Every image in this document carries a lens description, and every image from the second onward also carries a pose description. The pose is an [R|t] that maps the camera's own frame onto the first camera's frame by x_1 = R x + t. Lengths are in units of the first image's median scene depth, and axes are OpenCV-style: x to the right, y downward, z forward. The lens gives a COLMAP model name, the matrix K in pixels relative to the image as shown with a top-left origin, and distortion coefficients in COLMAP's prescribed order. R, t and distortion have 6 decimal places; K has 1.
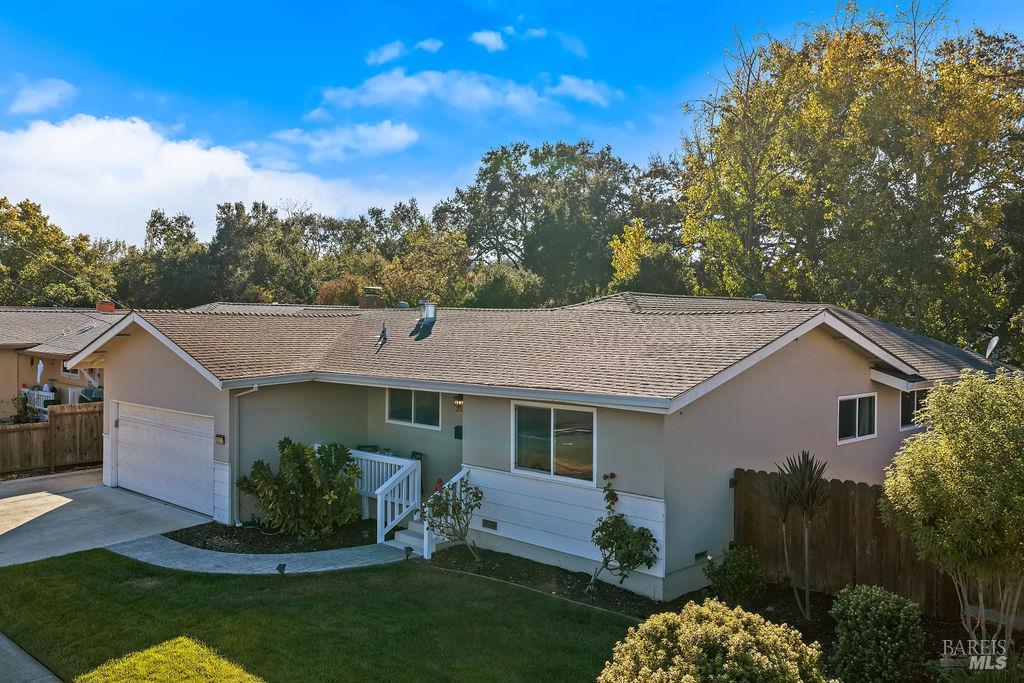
lens RADIAL K [[875.0, 0, 503.2], [0, 875.0, 345.8], [0, 0, 1]] dist [0.006484, -0.008874]
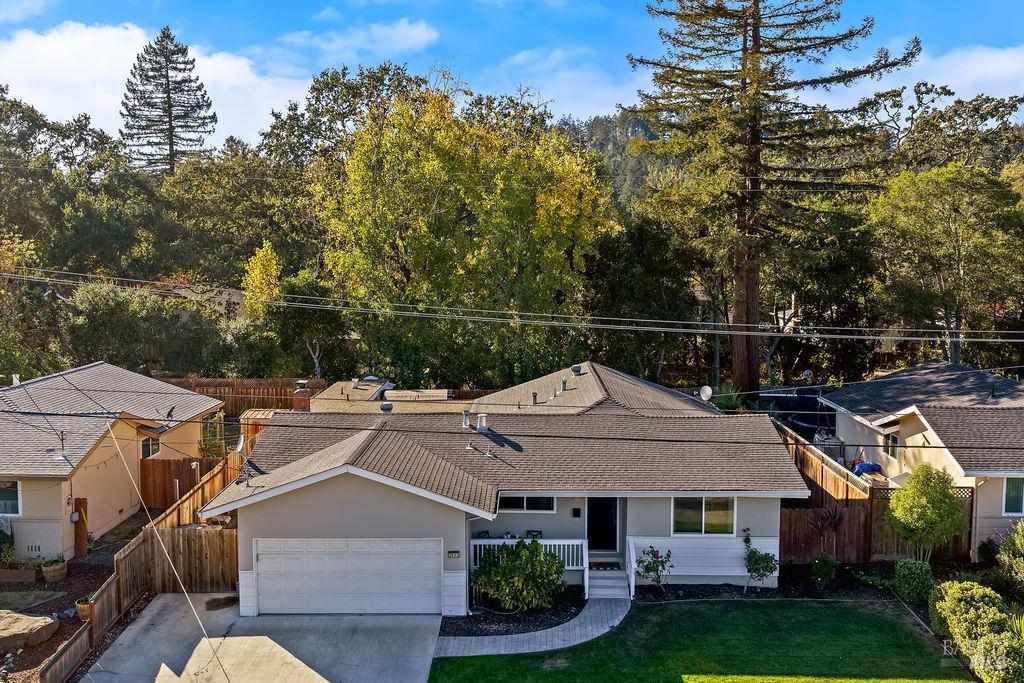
lens RADIAL K [[972.3, 0, 504.4], [0, 972.3, 337.6], [0, 0, 1]] dist [0.005905, 0.000000]
pose [[0.727107, -0.075797, 0.682327, -1.489101], [0.027654, 0.996314, 0.081207, -0.401483], [-0.685967, -0.040178, 0.726523, -0.120396]]
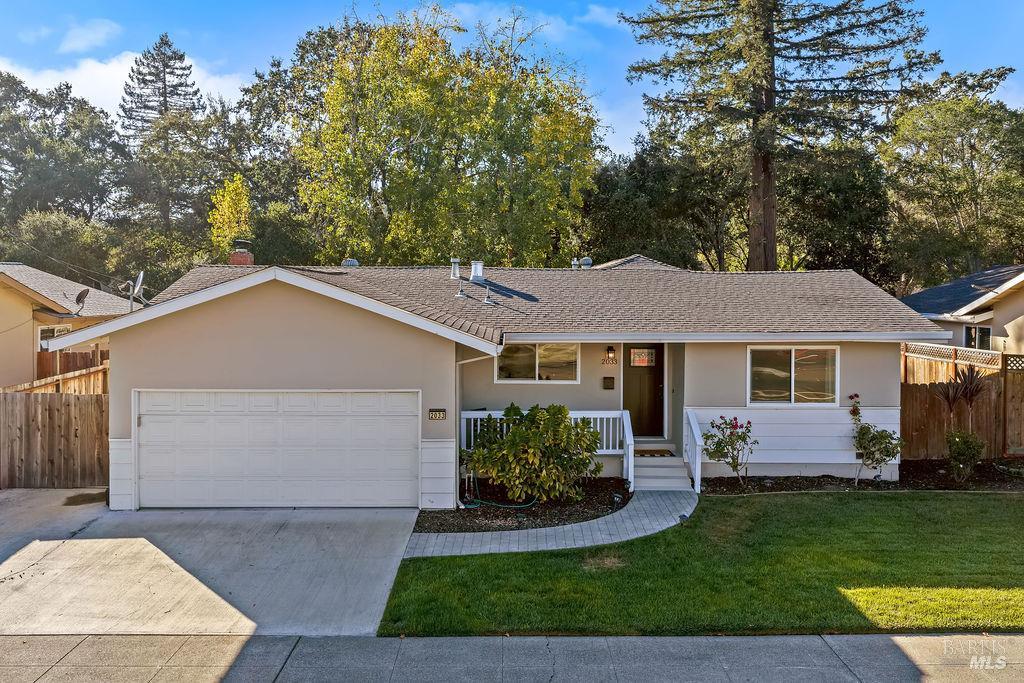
lens RADIAL K [[875.0, 0, 508.0], [0, 875.0, 290.4], [0, 0, 1]] dist [0.006484, -0.008874]
pose [[0.708583, -0.008330, 0.705579, -1.067282], [0.022860, 0.999676, -0.011155, -0.006181], [-0.705258, 0.024034, 0.708544, 0.394786]]
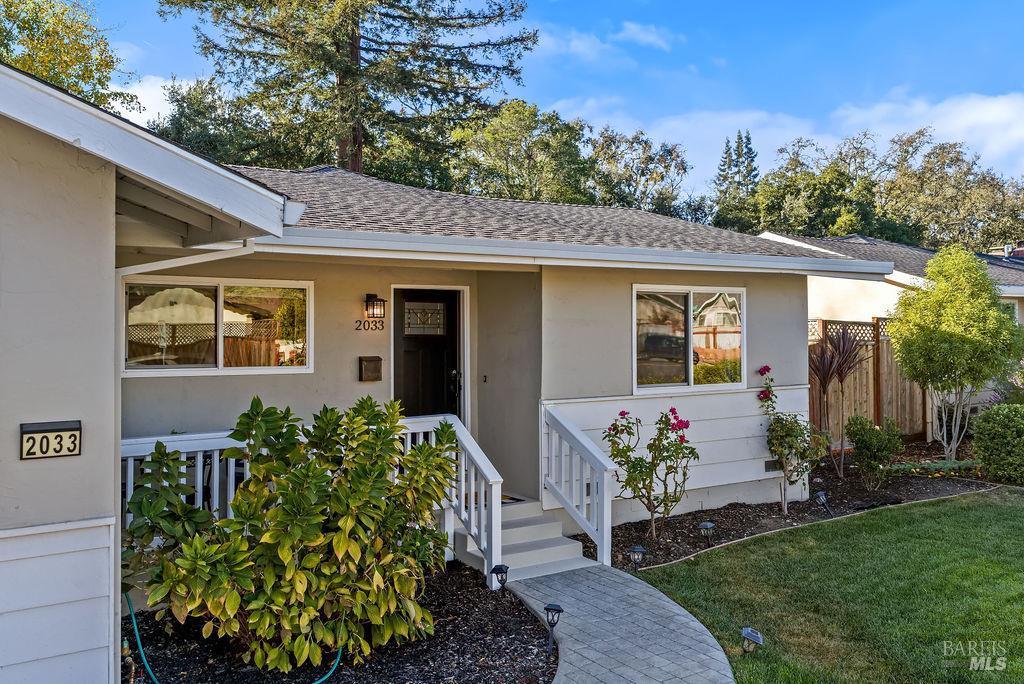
lens RADIAL K [[875.0, 0, 508.2], [0, 875.0, 333.9], [0, 0, 1]] dist [0.006484, -0.008874]
pose [[0.186189, -0.006882, 0.982490, -0.659610], [0.035448, 0.999371, 0.000283, 0.096887], [-0.981874, 0.034775, 0.186316, 0.985676]]
